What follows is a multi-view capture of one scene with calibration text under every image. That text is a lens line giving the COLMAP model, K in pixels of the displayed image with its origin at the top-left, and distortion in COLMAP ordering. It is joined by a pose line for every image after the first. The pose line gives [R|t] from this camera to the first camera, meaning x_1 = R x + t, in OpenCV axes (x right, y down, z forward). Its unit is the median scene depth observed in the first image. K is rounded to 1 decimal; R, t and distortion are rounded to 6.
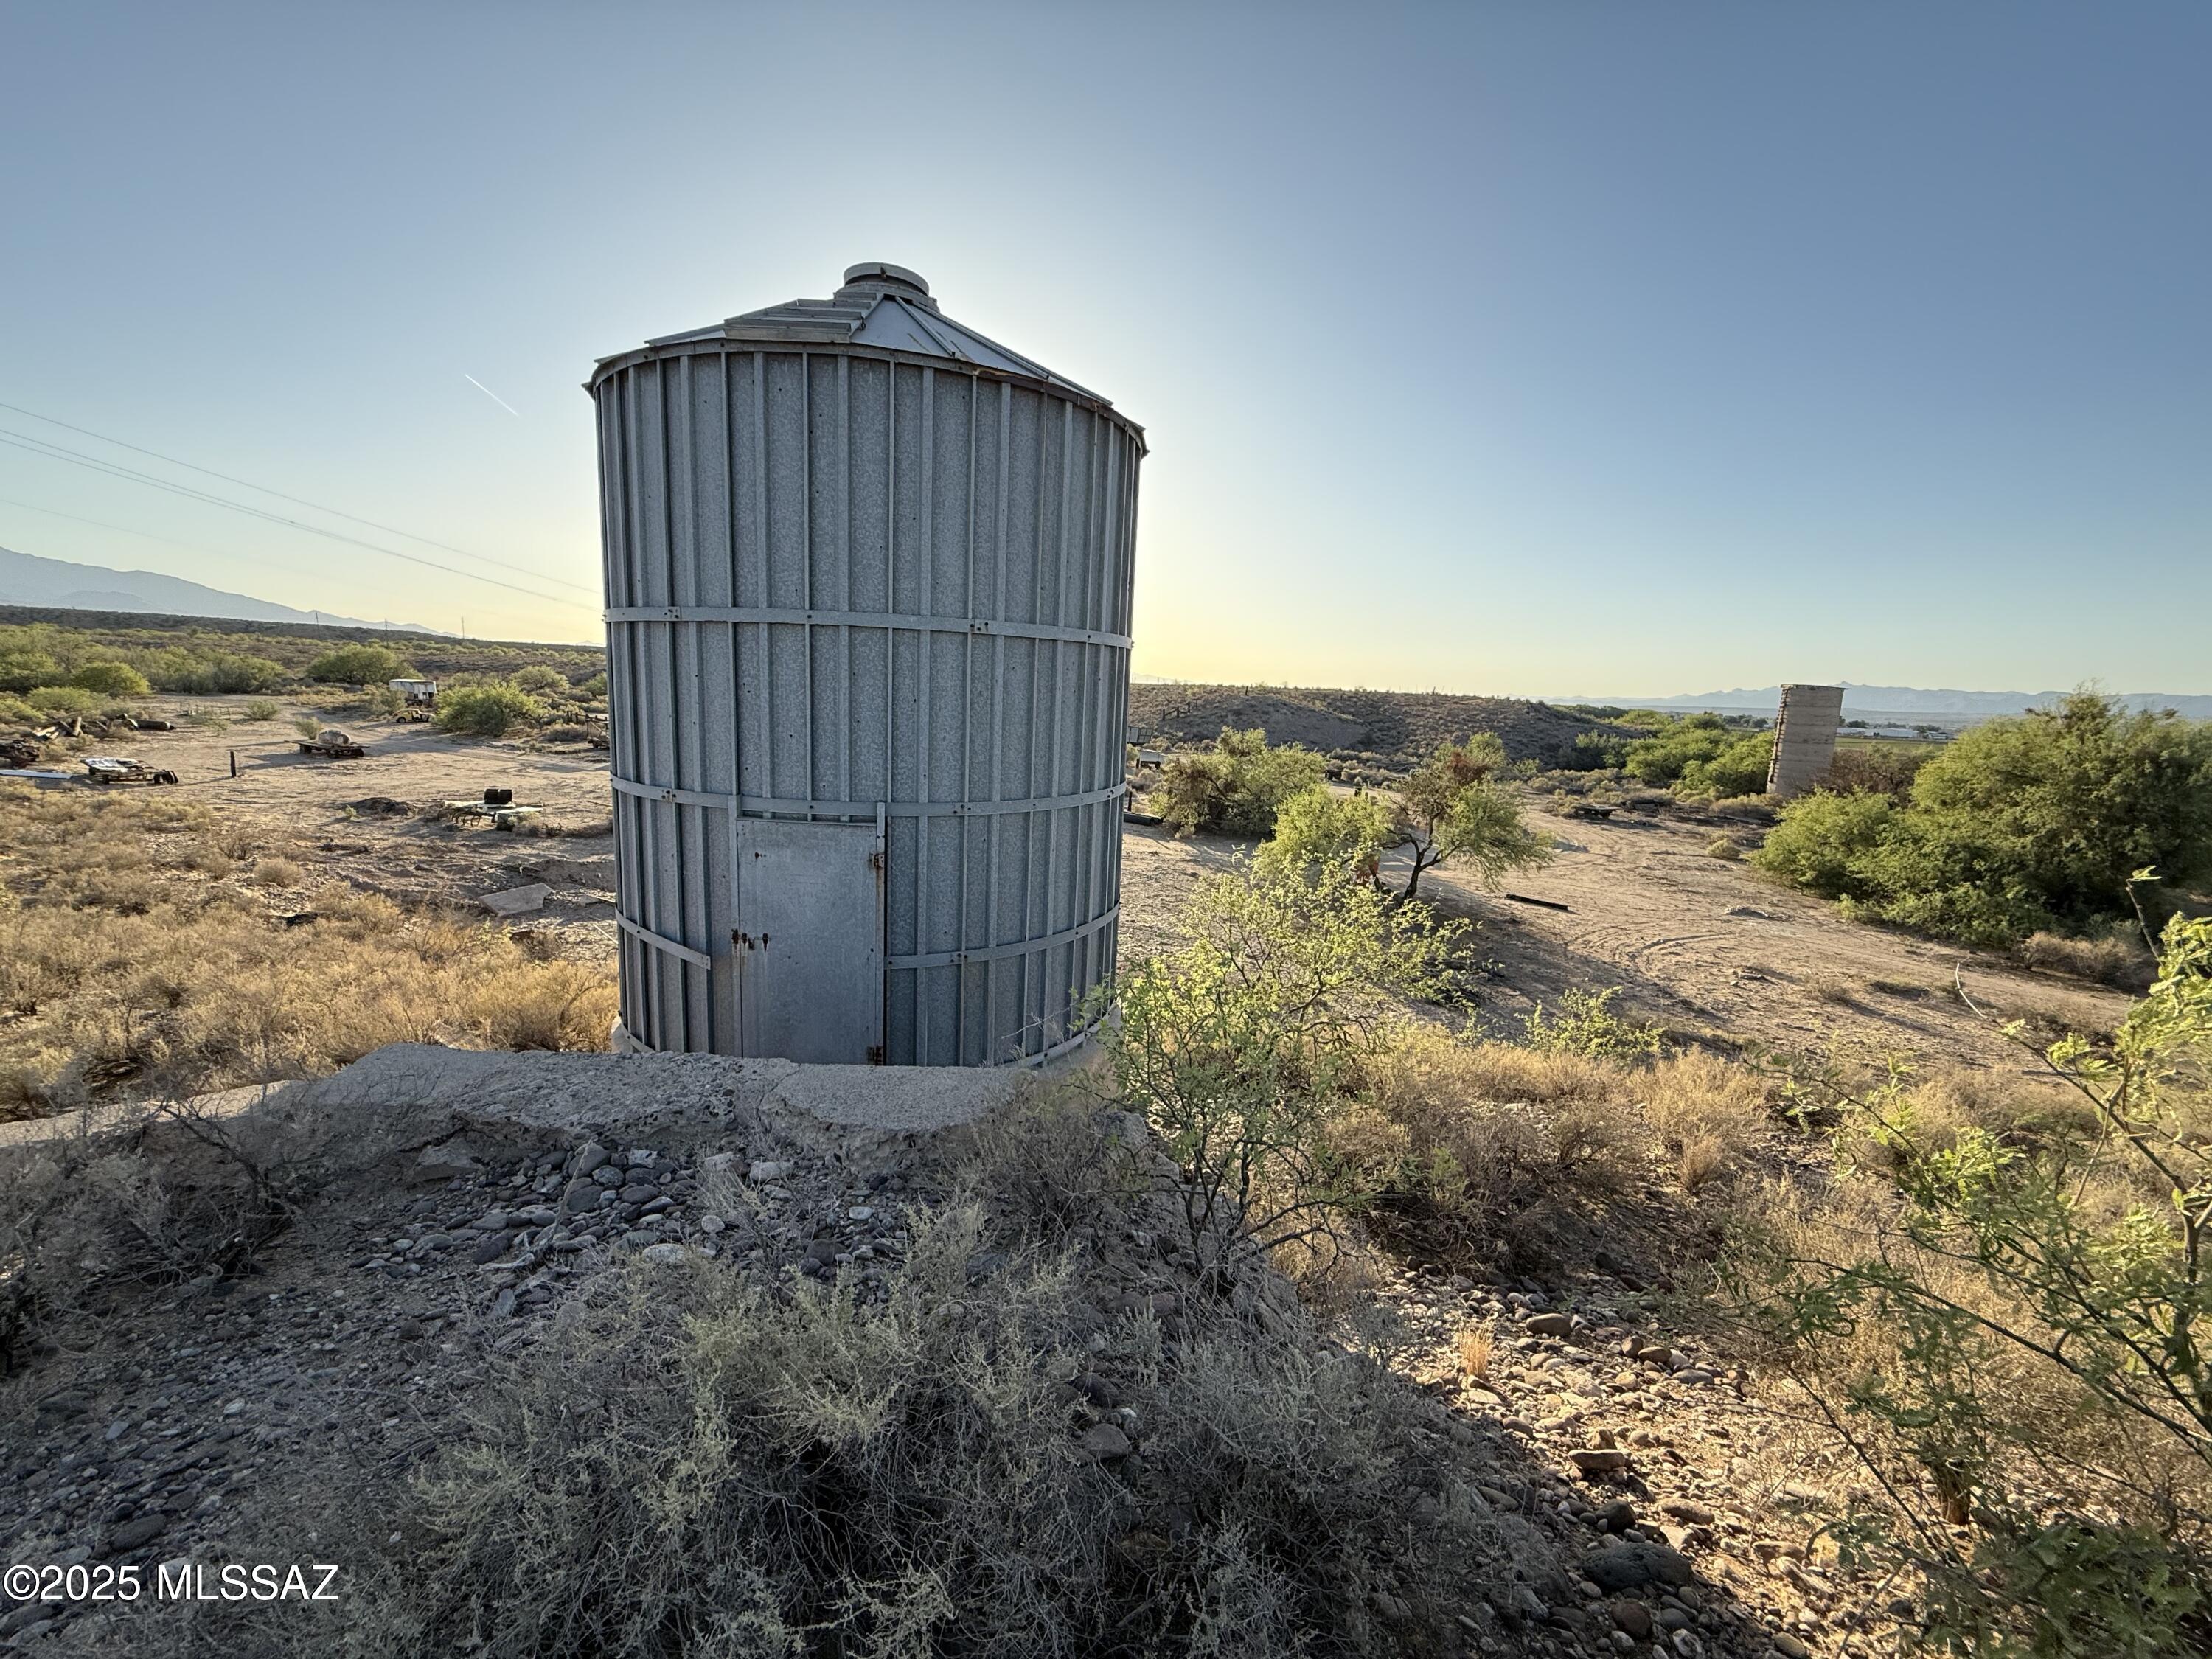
lens RADIAL K [[879.9, 0, 1101.9], [0, 879.9, 831.7], [0, 0, 1]] dist [-0.001417, 0.000391]
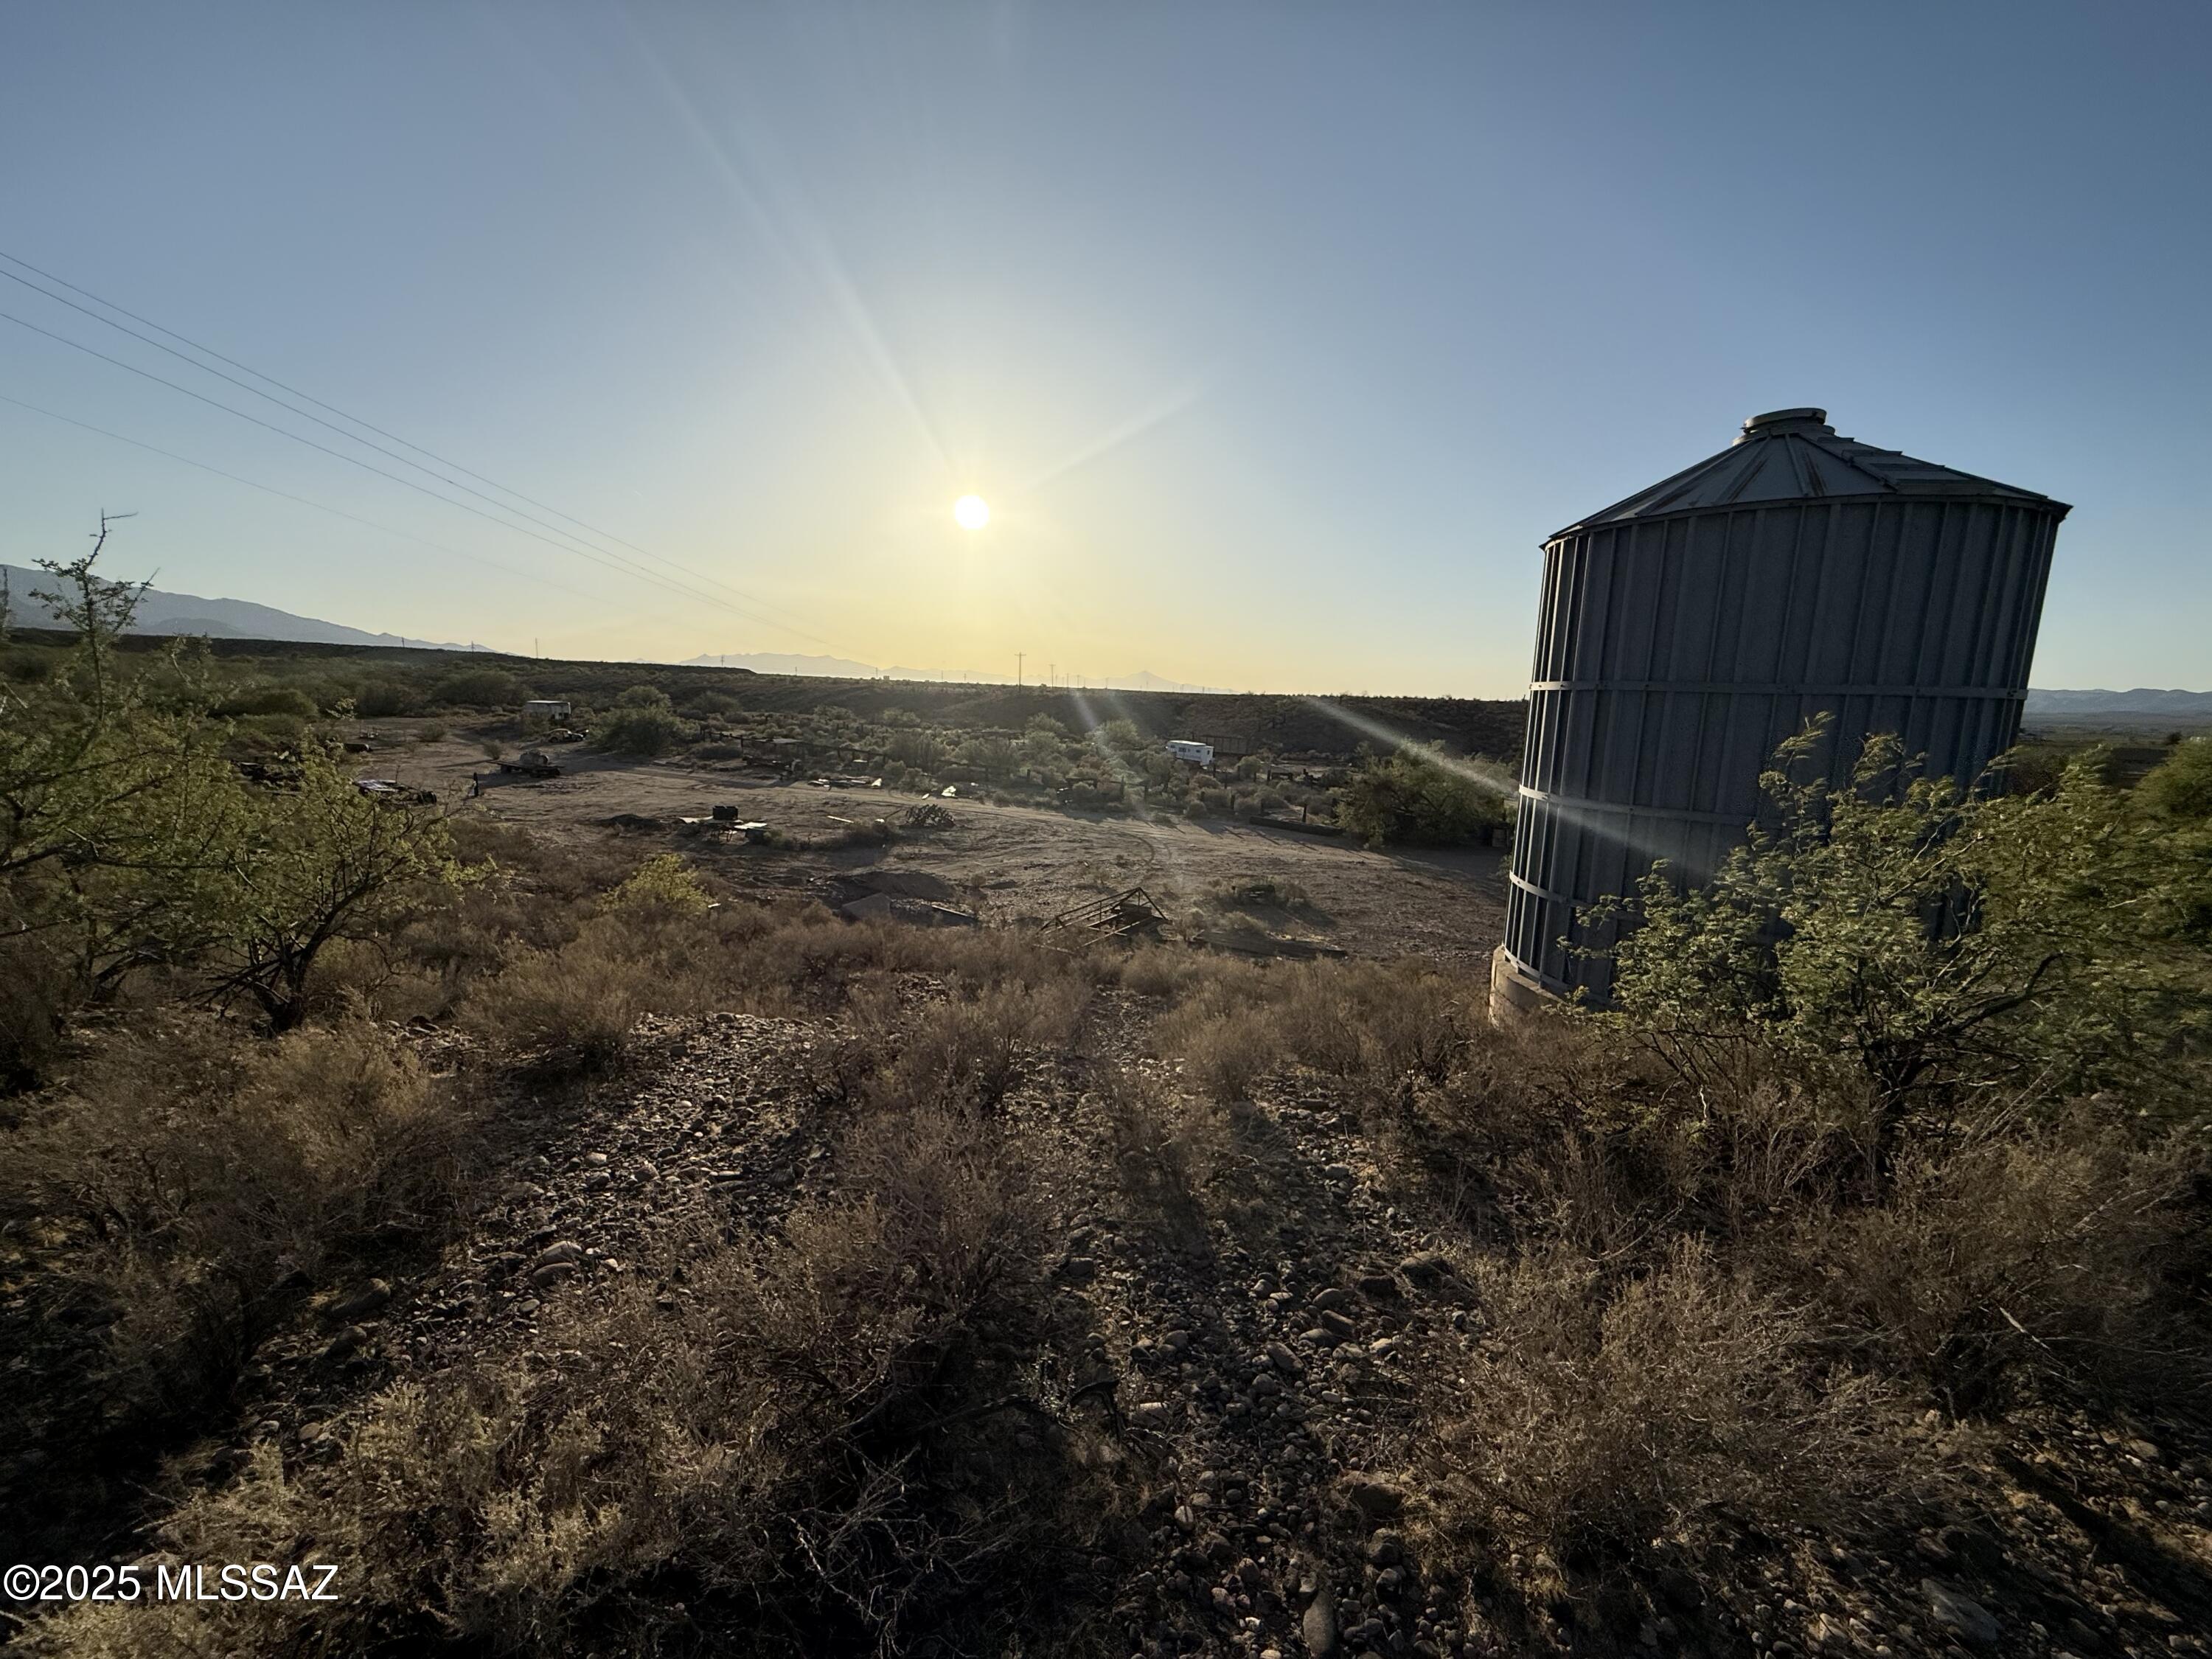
lens RADIAL K [[879.9, 0, 1108.7], [0, 879.9, 822.3], [0, 0, 1]] dist [-0.001417, 0.000391]
pose [[0.999048, -0.006685, -0.043119, -0.313997], [0.005732, 0.999737, -0.022184, -0.003629], [0.043256, 0.021916, 0.998824, -0.082877]]
